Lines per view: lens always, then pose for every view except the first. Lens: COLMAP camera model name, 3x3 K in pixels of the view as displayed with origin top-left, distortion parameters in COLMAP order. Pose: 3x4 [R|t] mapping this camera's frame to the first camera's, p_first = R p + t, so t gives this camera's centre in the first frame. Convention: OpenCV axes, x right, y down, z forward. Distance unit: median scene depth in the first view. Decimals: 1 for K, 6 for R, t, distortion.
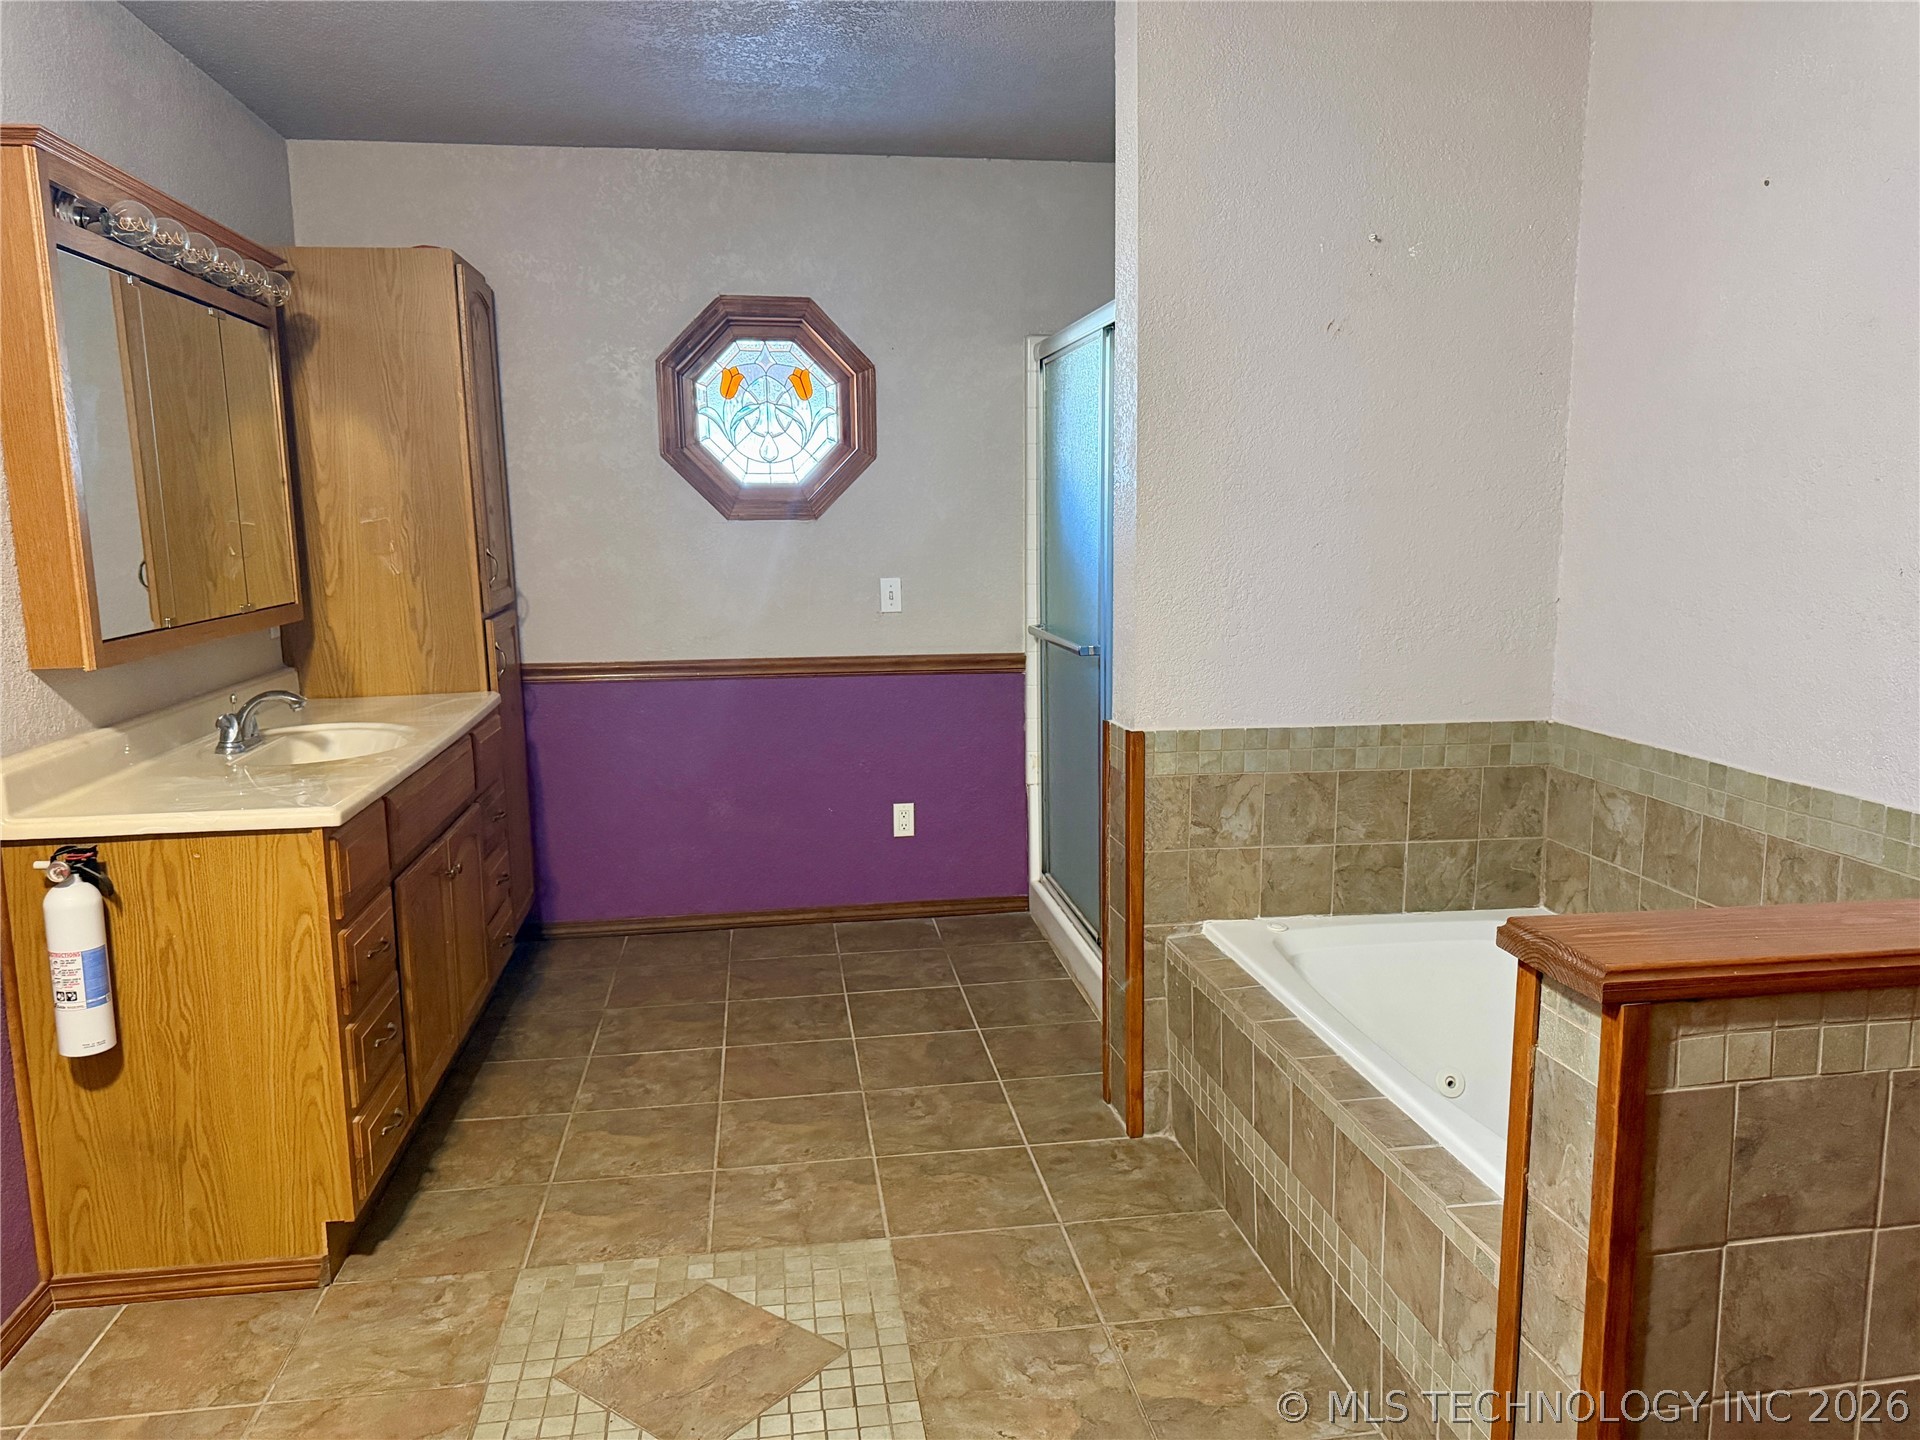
lens RADIAL K [[1352.7, 0, 962.9], [0, 1352.7, 726.2], [0, 0, 1]] dist [0.082921, -0.110220]
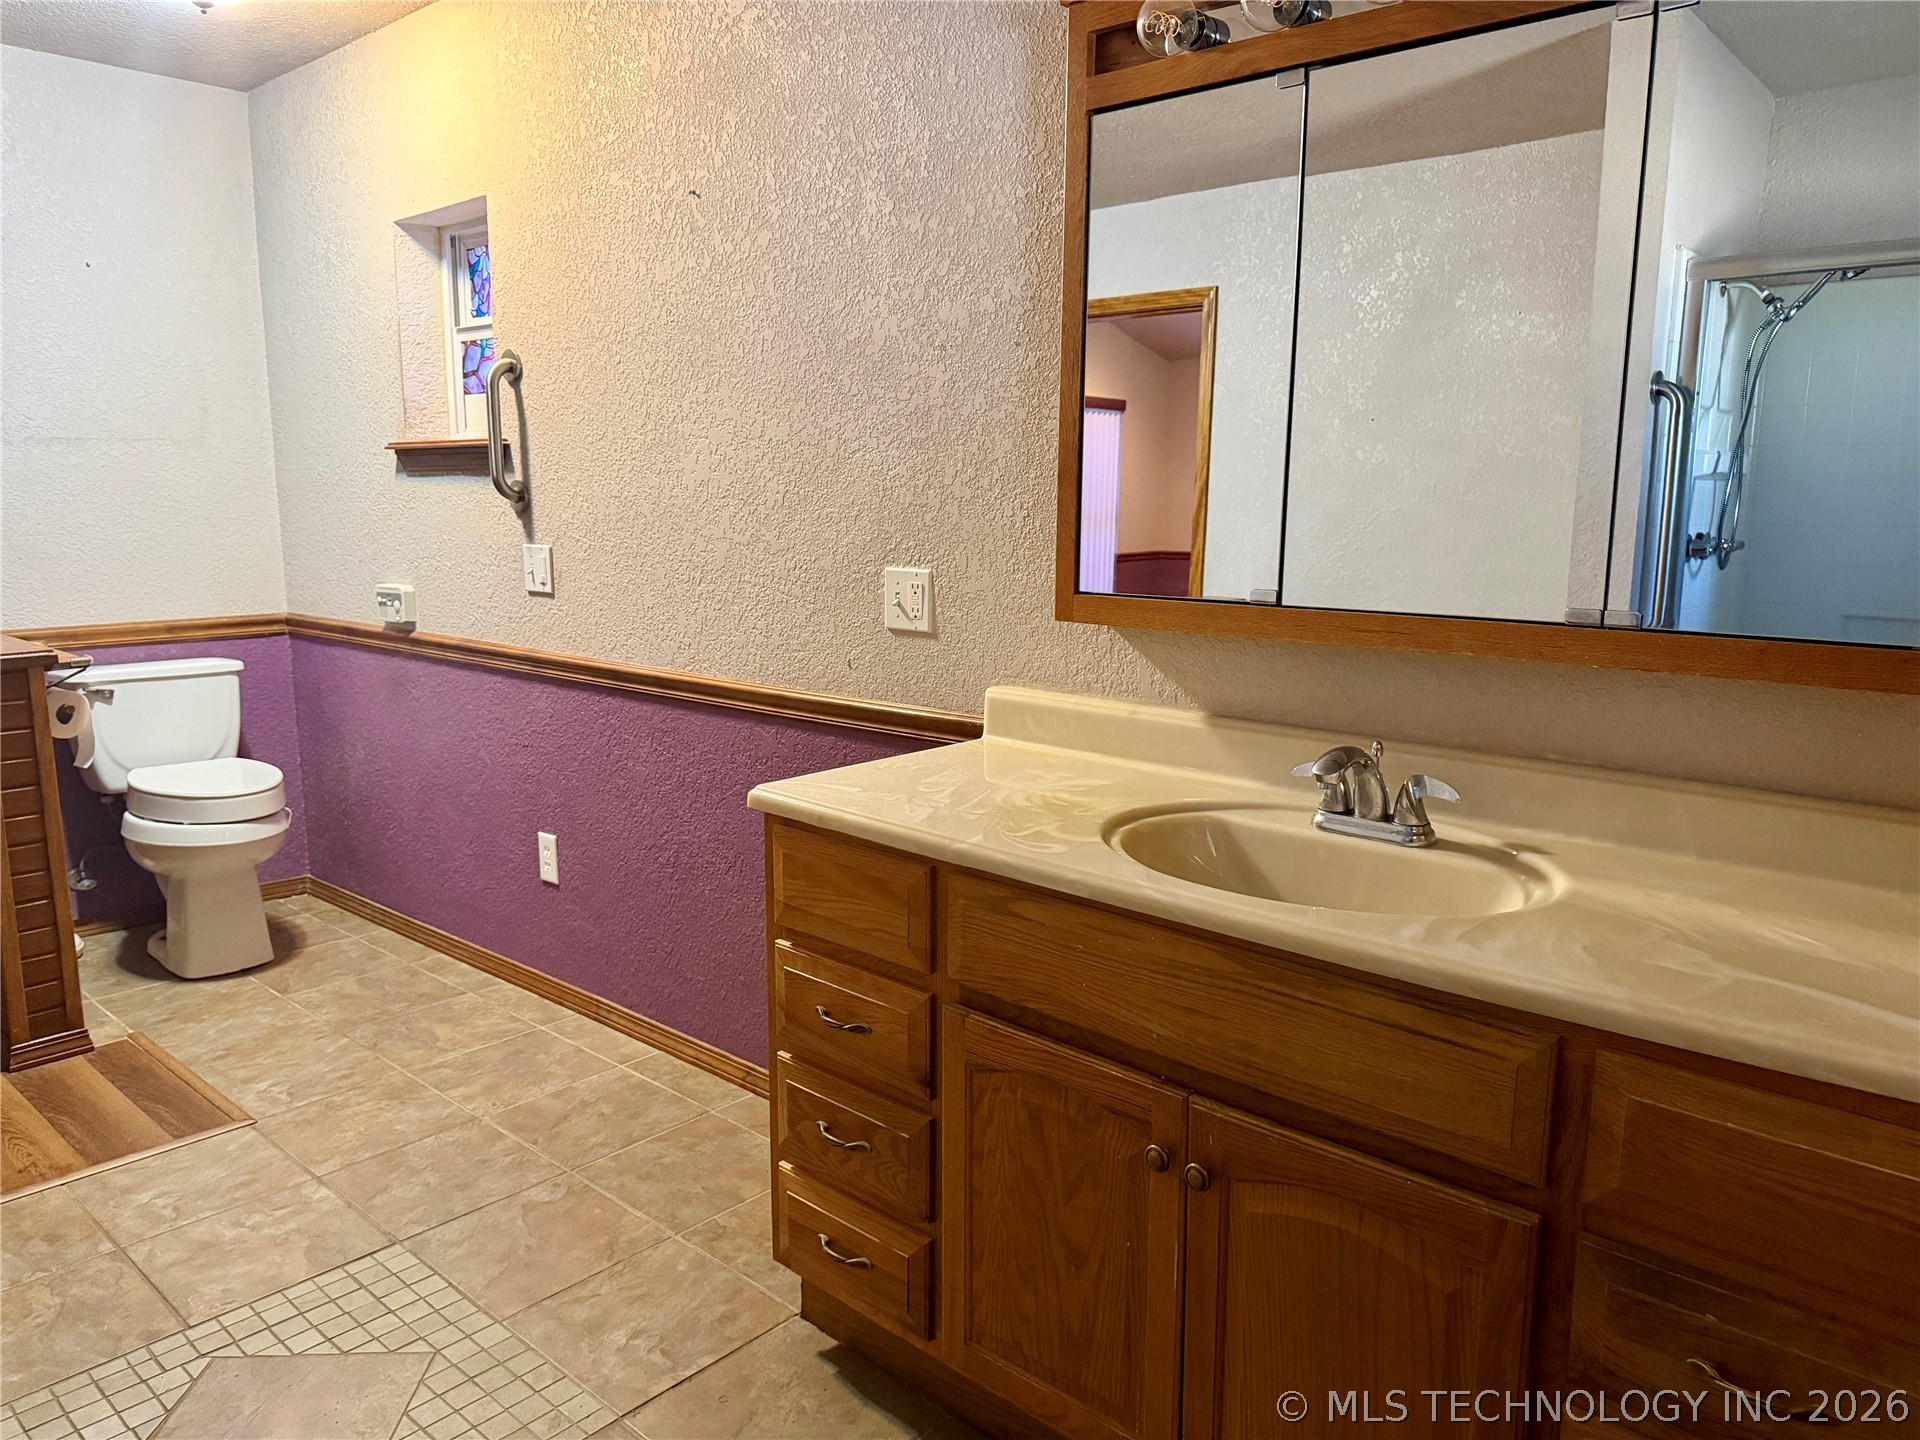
lens RADIAL K [[1385.3, 0, 958.2], [0, 1385.3, 715.6], [0, 0, 1]] dist [0.051747, -0.057536]
pose [[-0.781247, 0.121039, -0.612374, -0.028454], [-0.087396, 0.950149, 0.299299, -0.224801], [0.618073, 0.287345, -0.731723, 1.507067]]
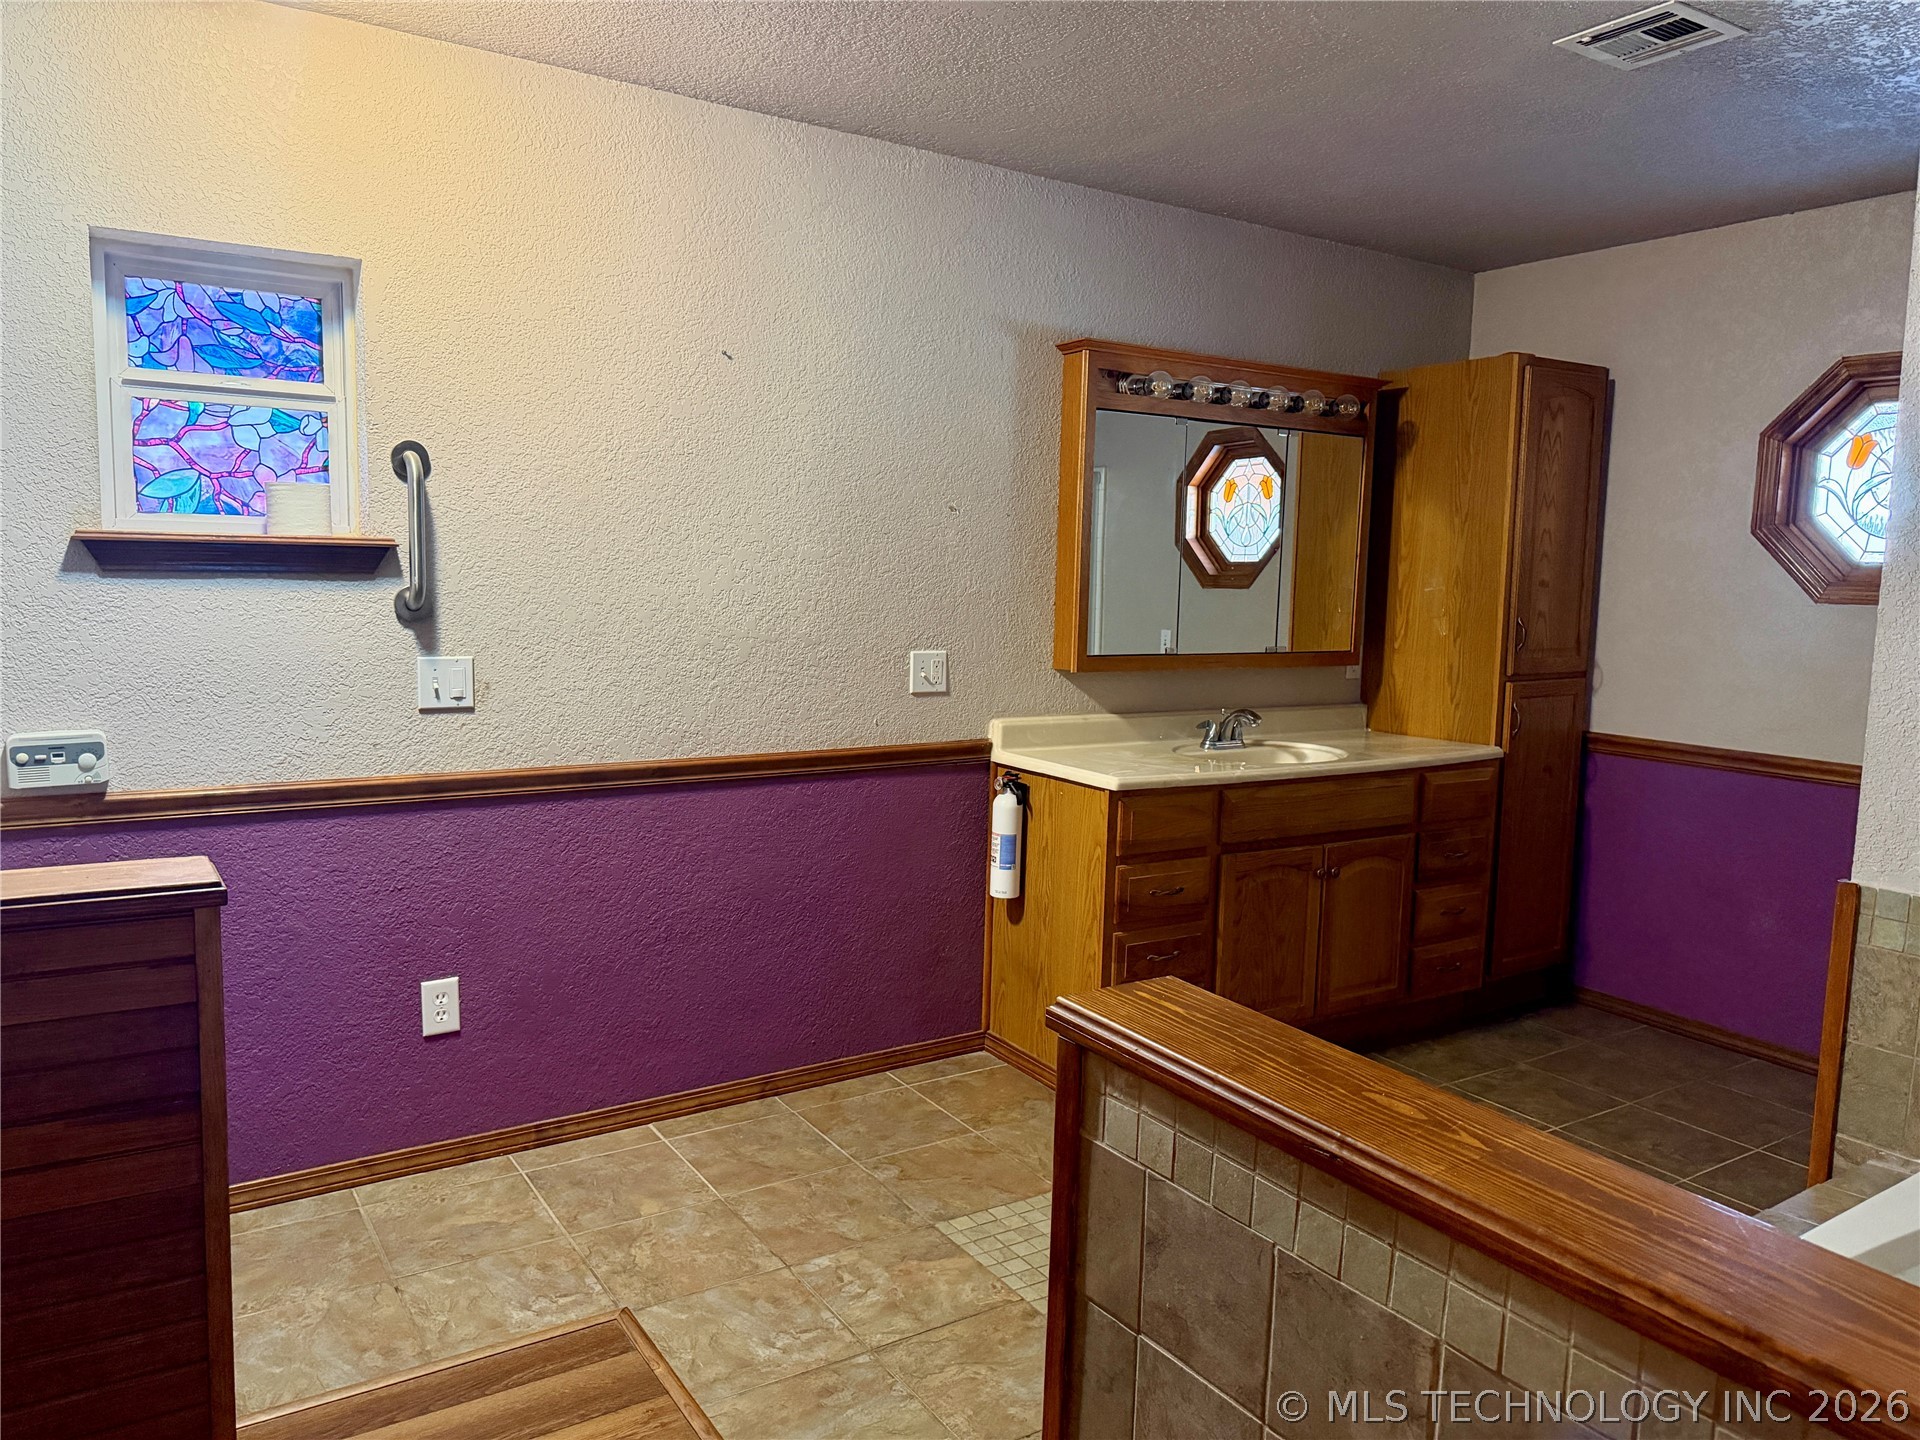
lens RADIAL K [[1352.7, 0, 962.9], [0, 1352.7, 726.2], [0, 0, 1]] dist [0.082921, -0.110220]
pose [[0.415164, 0.130564, -0.900329, 0.676326], [-0.176441, 0.982413, 0.061106, -0.047449], [0.892473, 0.133486, 0.430899, 0.200726]]
